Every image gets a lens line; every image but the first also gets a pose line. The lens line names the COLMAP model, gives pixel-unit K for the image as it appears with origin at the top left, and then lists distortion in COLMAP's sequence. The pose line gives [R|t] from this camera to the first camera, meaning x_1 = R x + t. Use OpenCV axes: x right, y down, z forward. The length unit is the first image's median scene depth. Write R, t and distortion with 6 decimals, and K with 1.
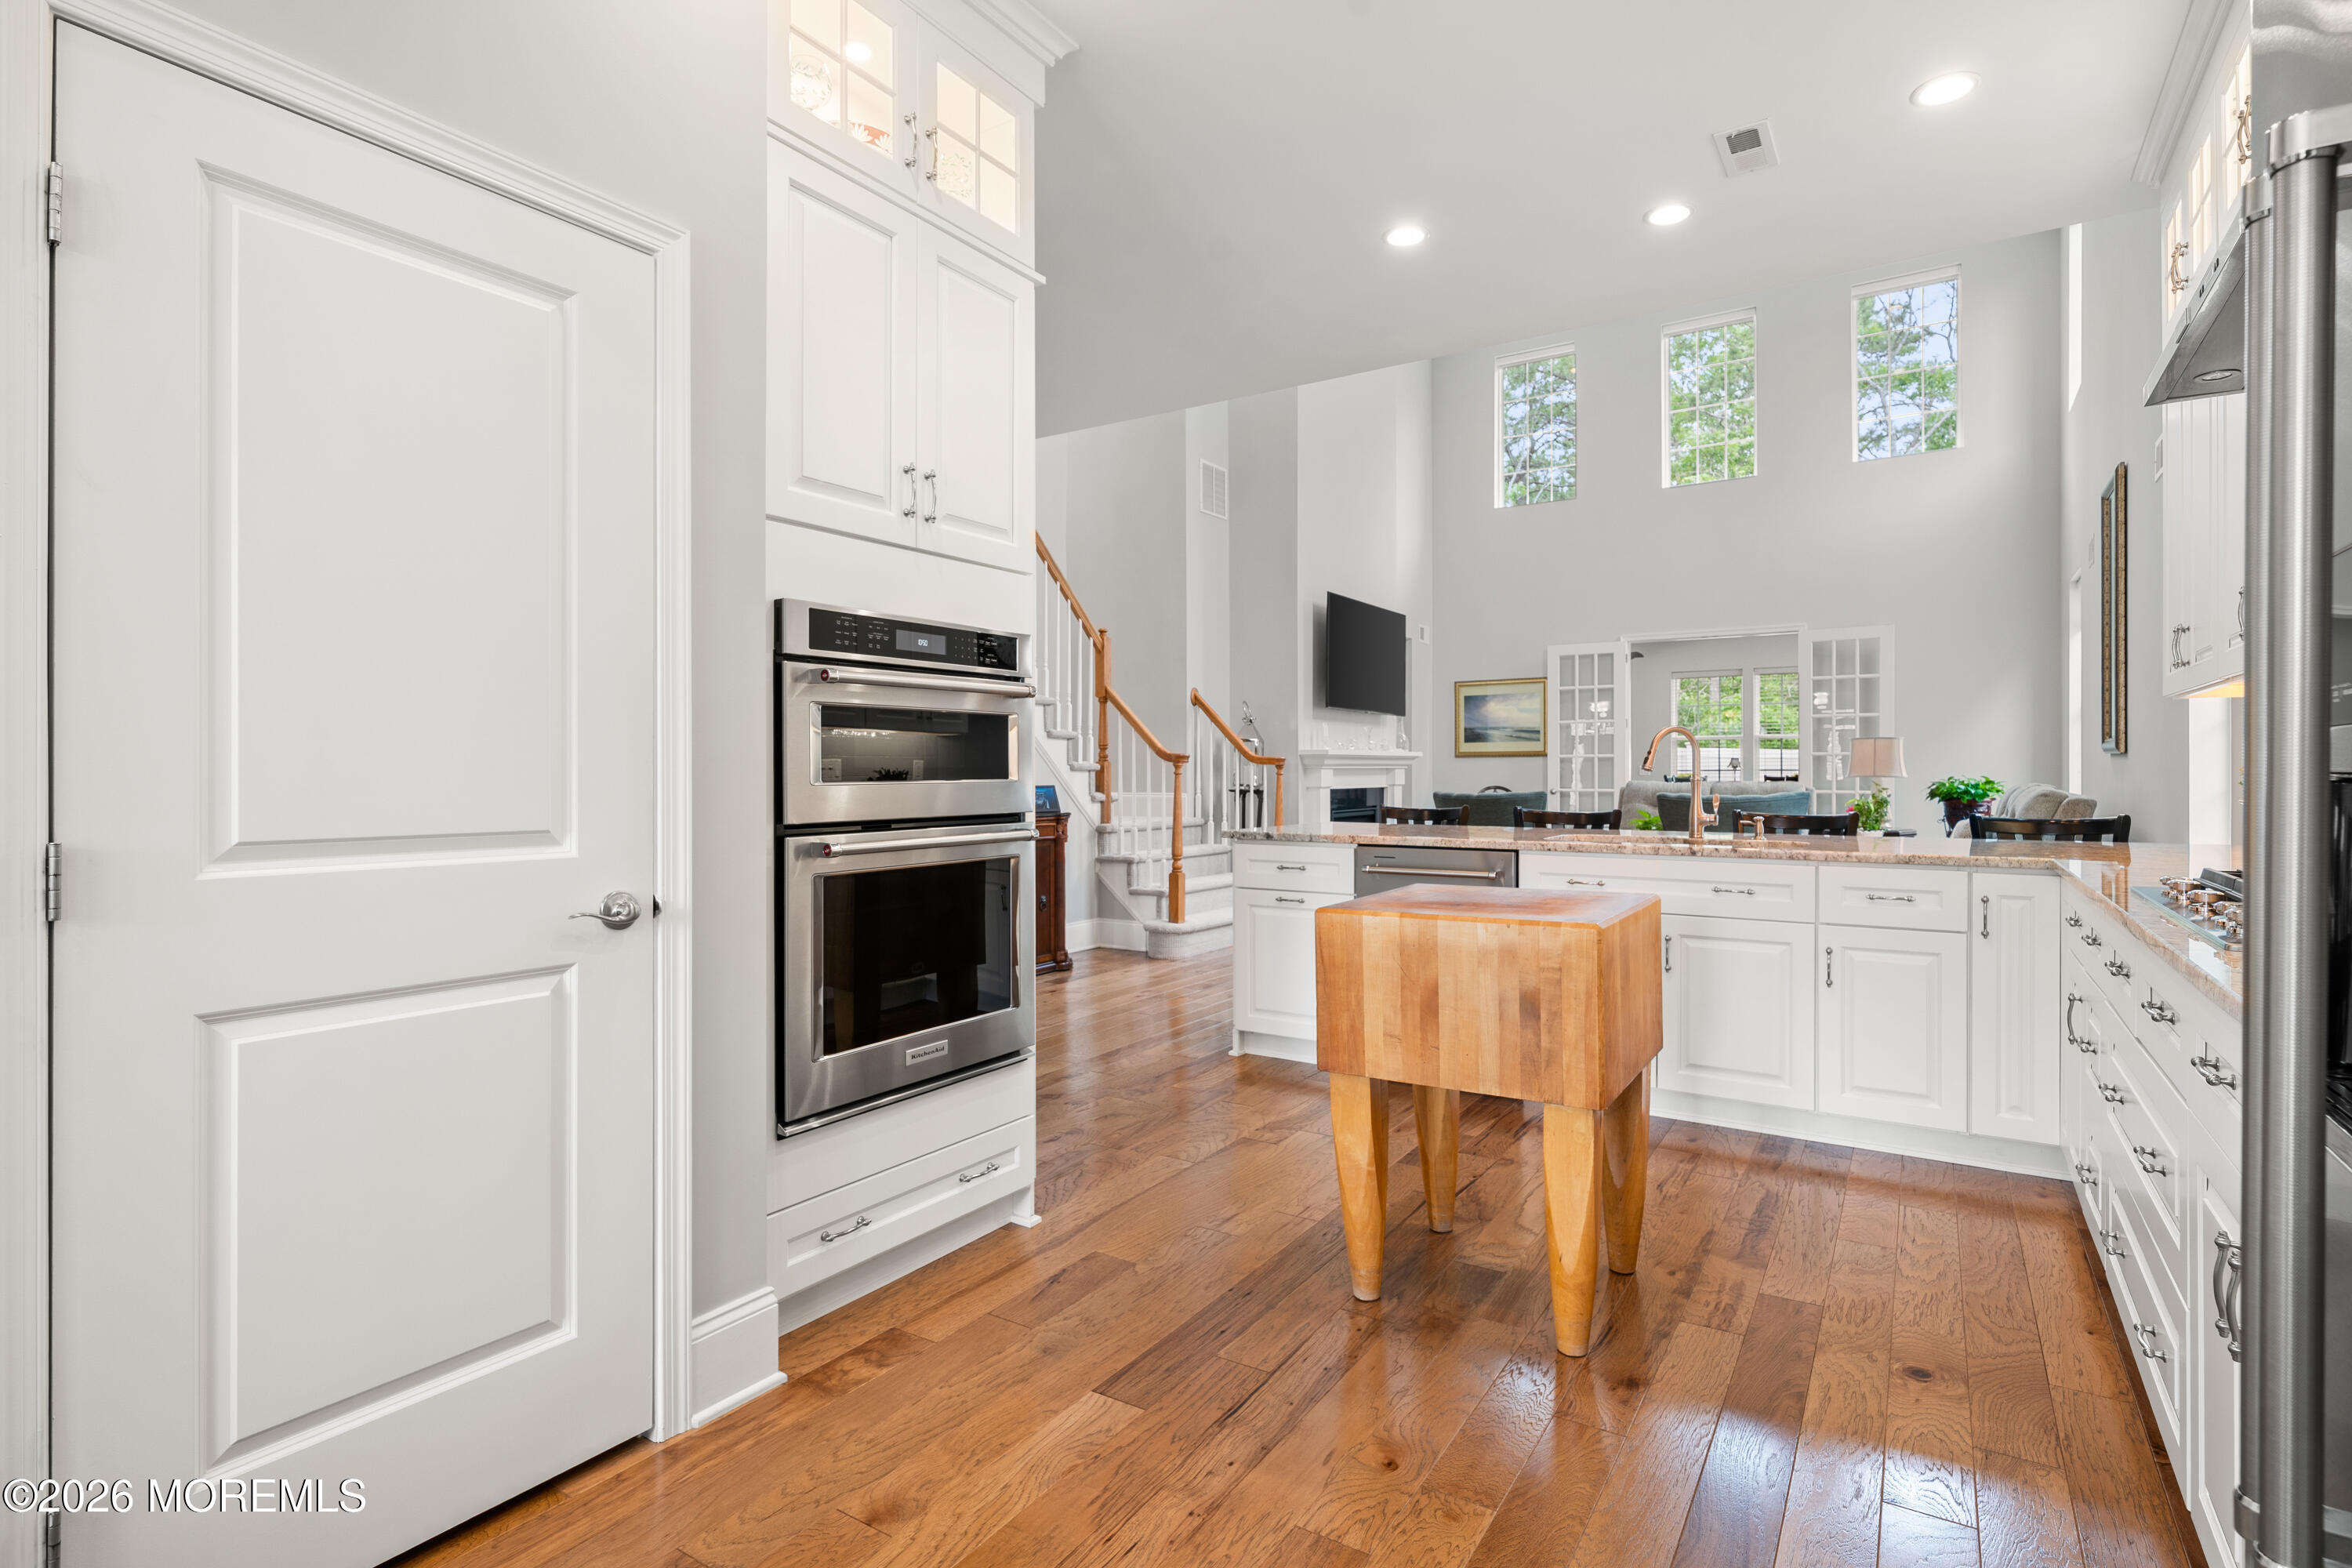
lens RADIAL K [[1156.7, 0, 1169.9], [0, 1156.7, 778.1], [0, 0, 1]] dist [0.001828, 0.000607]
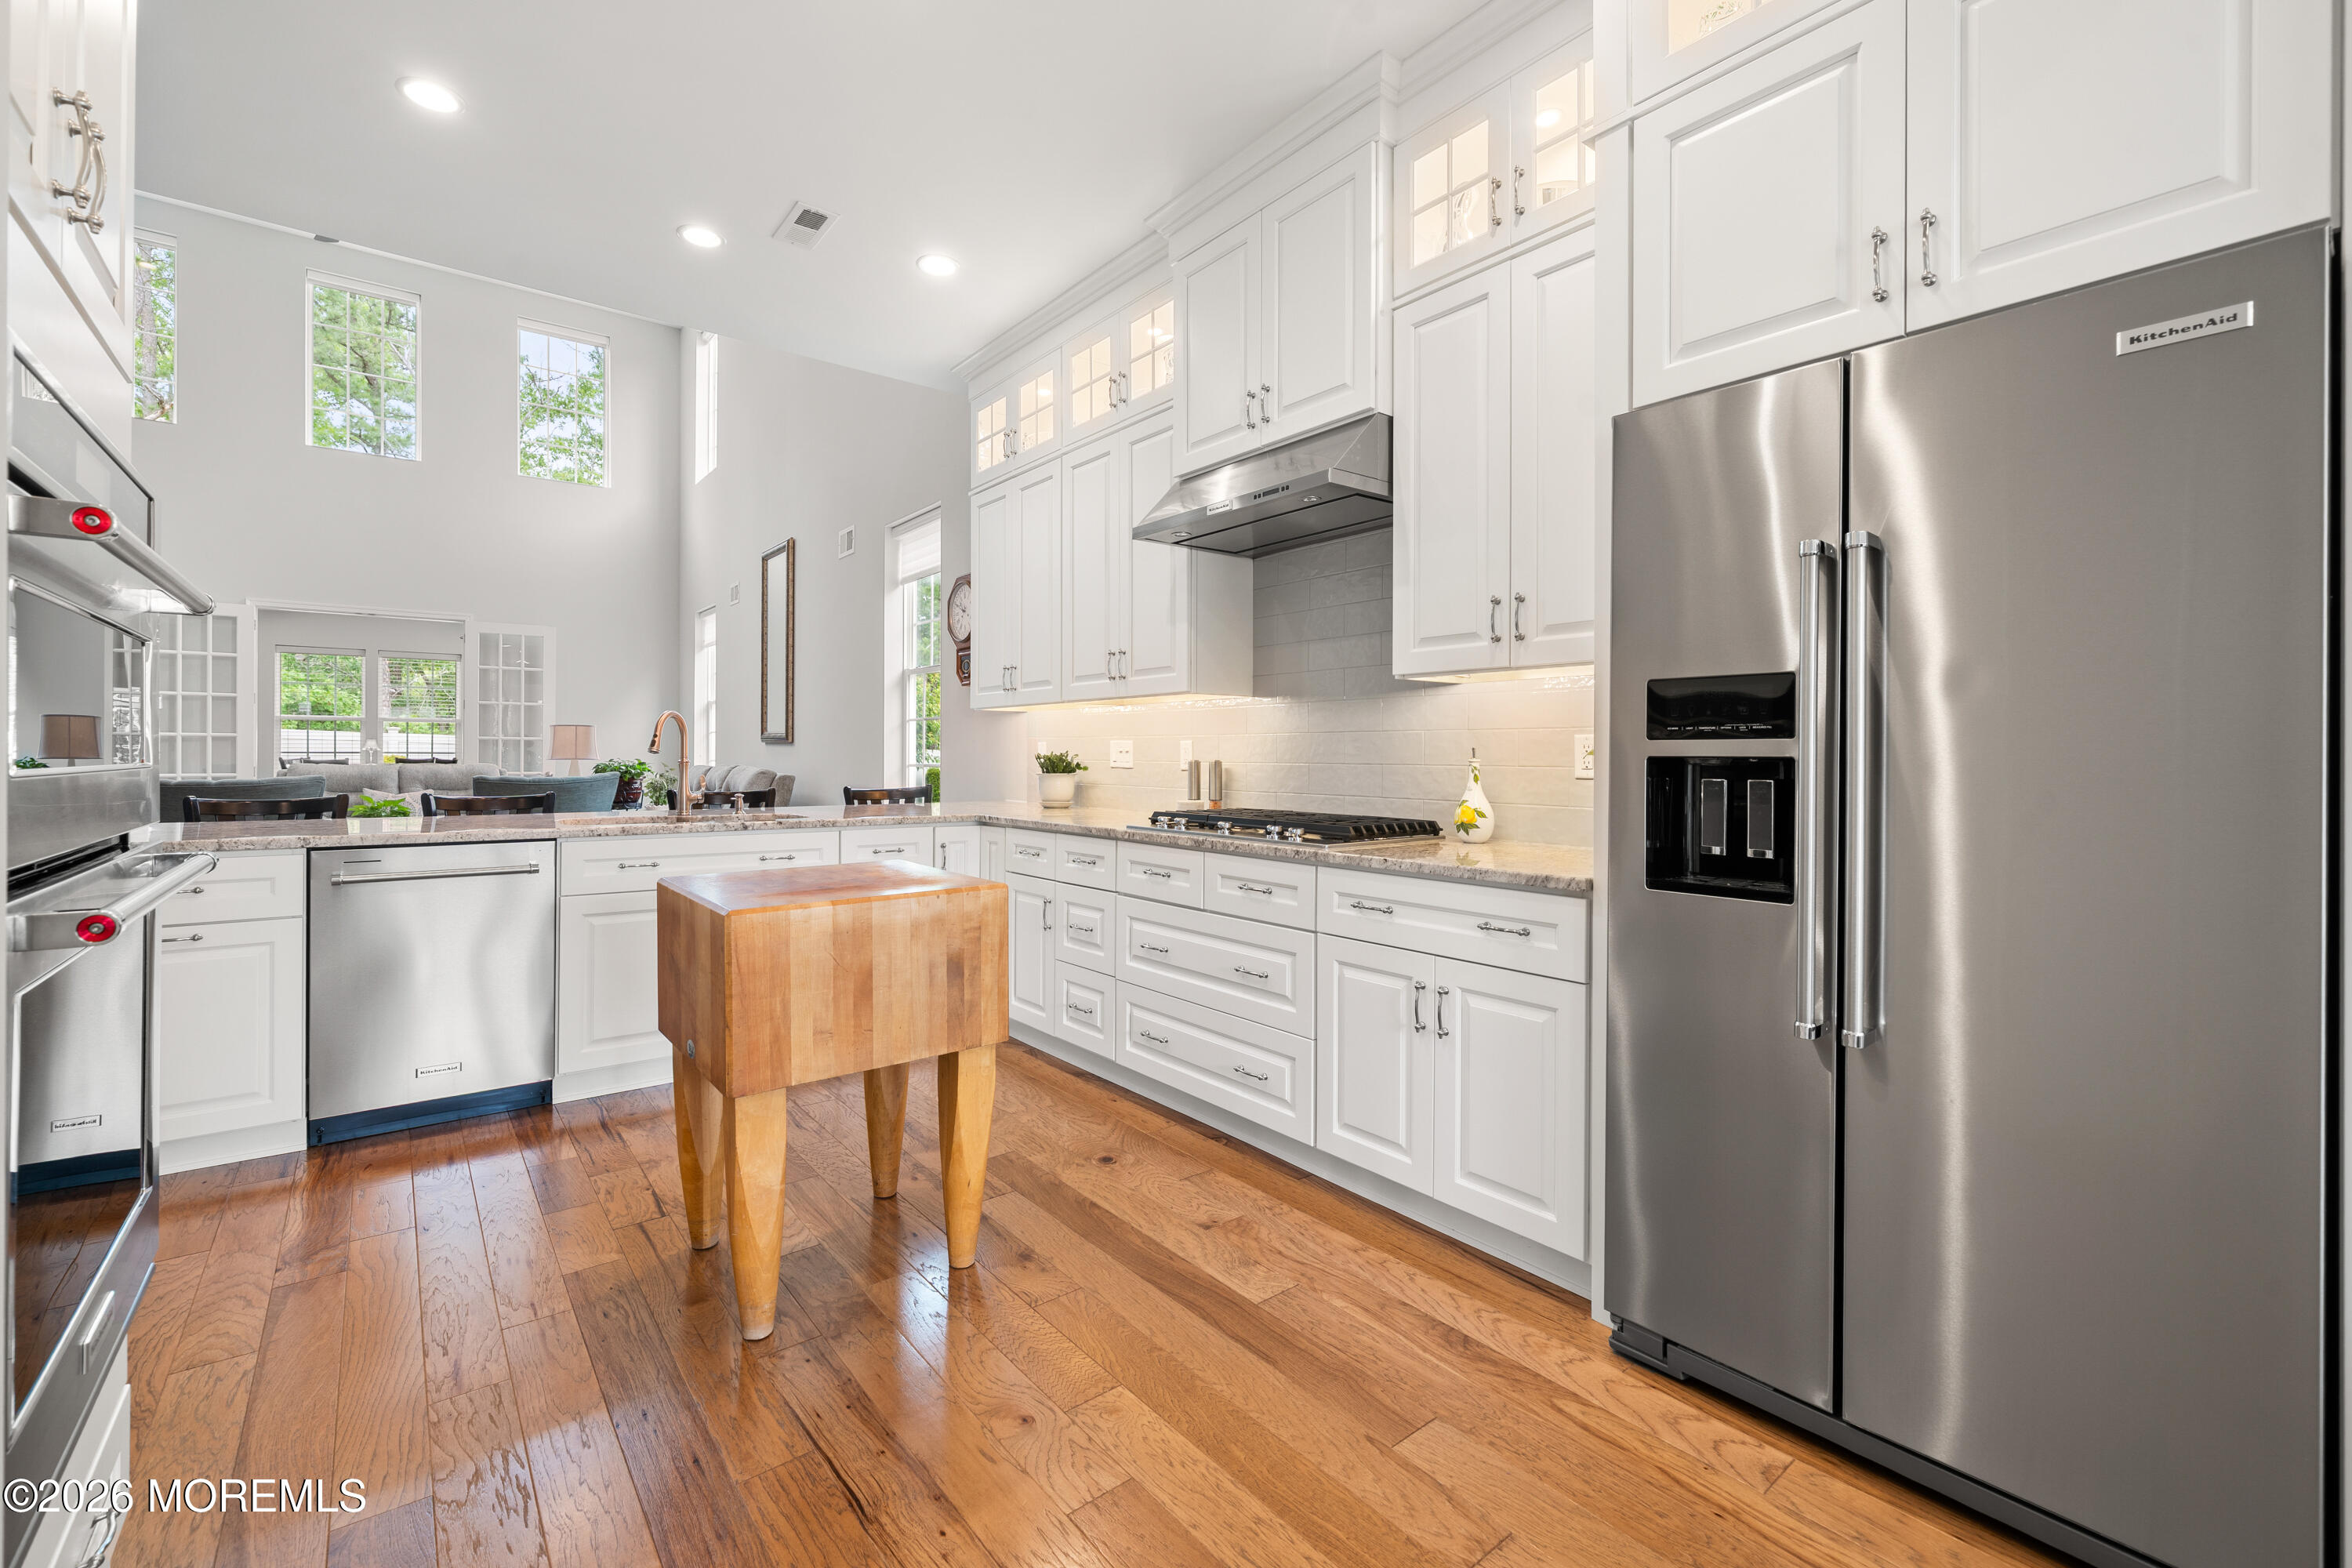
lens RADIAL K [[992.6, 0, 1170.1], [0, 992.6, 758.3], [0, 0, 1]] dist [-0.001861, -0.000174]
pose [[0.313482, 0.001324, 0.949593, -0.408112], [0.000963, 0.999998, -0.001712, 0.000259], [-0.949594, 0.001451, 0.313481, 0.395752]]
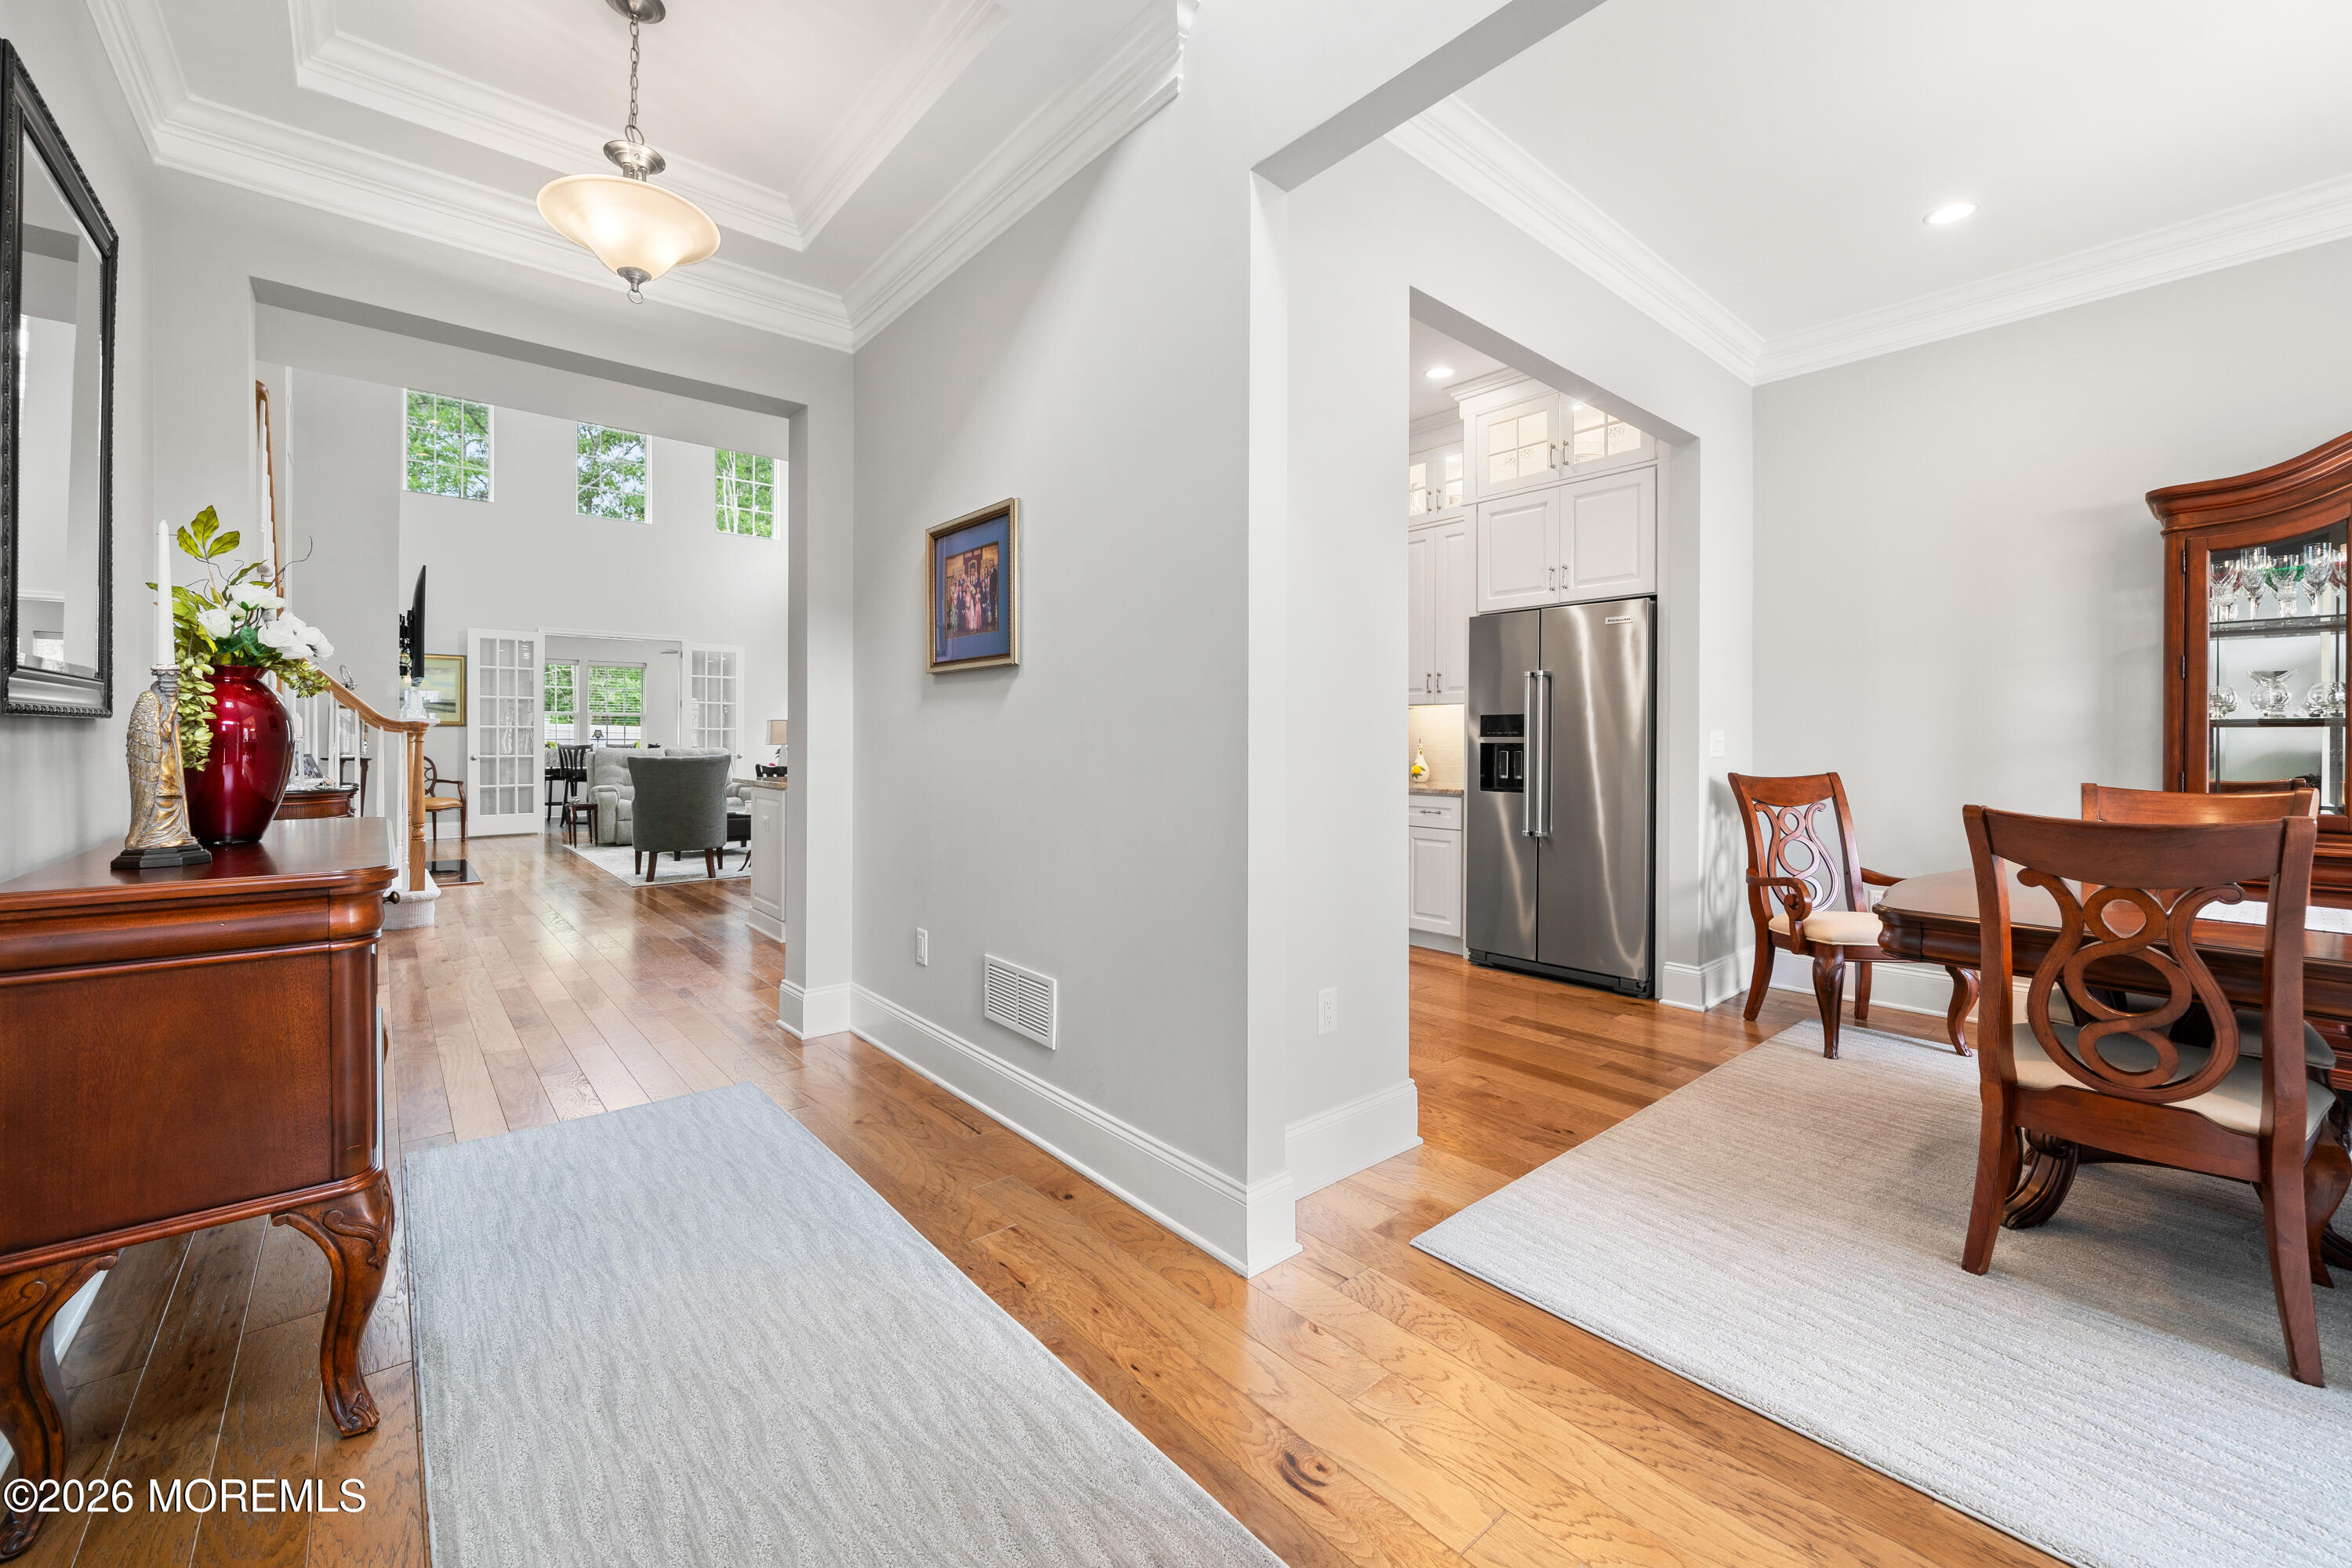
lens RADIAL K [[952.4, 0, 1168.6], [0, 952.4, 737.9], [0, 0, 1]] dist [-0.001673, -0.000281]
pose [[0.285178, 0.006862, 0.958450, -1.471248], [0.001341, 0.999971, -0.007559, 0.001322], [-0.958474, 0.003441, 0.285161, 0.353471]]
